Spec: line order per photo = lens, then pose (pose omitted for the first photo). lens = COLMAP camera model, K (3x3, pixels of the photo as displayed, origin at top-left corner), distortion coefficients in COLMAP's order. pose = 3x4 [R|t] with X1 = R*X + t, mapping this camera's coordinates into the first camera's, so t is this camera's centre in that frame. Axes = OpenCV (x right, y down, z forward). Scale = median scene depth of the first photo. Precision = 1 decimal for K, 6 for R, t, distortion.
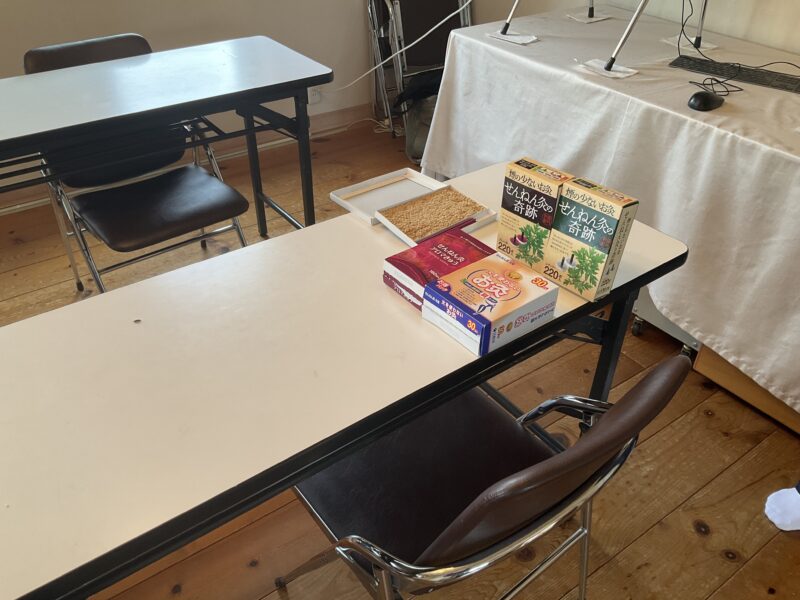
lens RADIAL K [[676.7, 0, 400.0], [0, 676.7, 300.0], [0, 0, 1]] dist [0.074093, -0.176744]
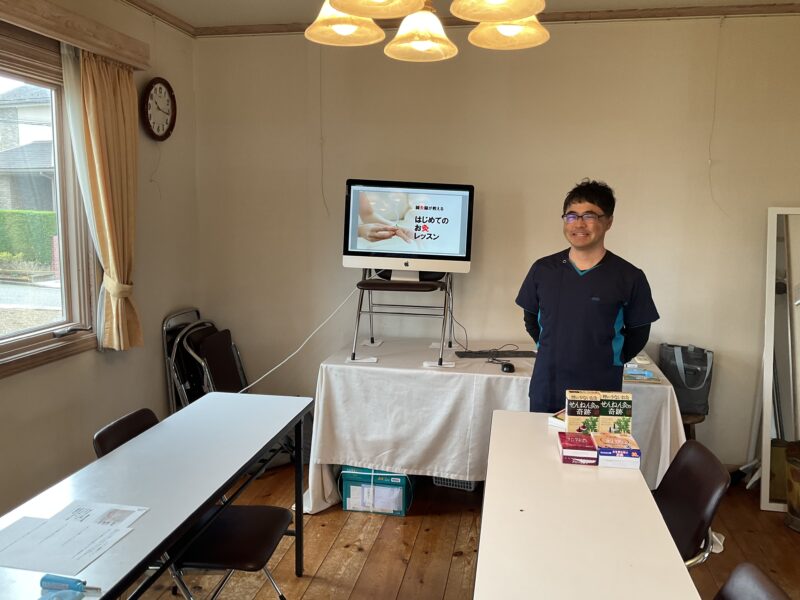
lens RADIAL K [[666.4, 0, 400.0], [0, 666.4, 300.0], [0, 0, 1]] dist [0.071794, -0.003156]
pose [[0.716846, -0.098246, 0.690275, -0.917587], [0.404376, 0.865090, -0.296814, -0.026359], [-0.567989, 0.491901, 0.659865, -0.120359]]
